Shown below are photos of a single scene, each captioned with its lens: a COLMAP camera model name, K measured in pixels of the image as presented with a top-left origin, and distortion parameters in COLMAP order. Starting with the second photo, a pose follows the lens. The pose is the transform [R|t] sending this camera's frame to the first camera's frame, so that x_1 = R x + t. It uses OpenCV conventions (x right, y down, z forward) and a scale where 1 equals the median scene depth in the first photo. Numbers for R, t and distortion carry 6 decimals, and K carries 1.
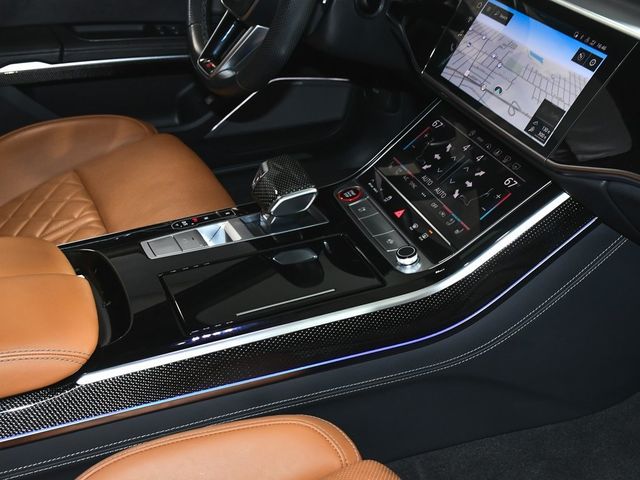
lens RADIAL K [[850.6, 0, 320.0], [0, 850.6, 240.0], [0, 0, 1]] dist [-0.021824, -0.026493]
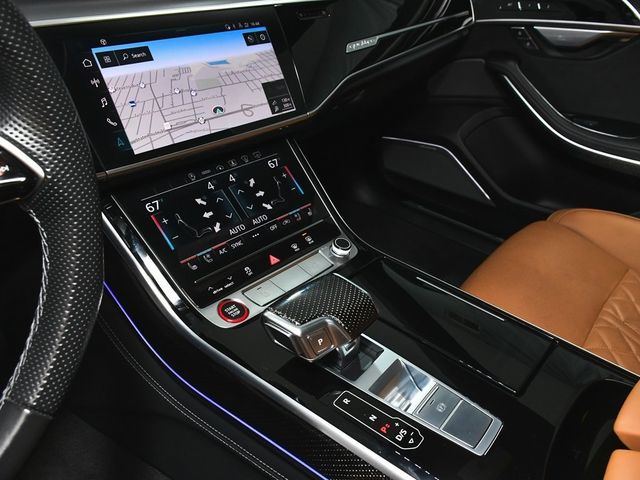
lens RADIAL K [[555.2, 0, 320.0], [0, 555.2, 240.0], [0, 0, 1]] dist [0.007962, 0.003259]
pose [[-0.460174, -0.496862, 0.735777, -0.415941], [0.384041, 0.635795, 0.669535, -0.485223], [-0.800470, 0.590671, -0.101761, 1.089353]]
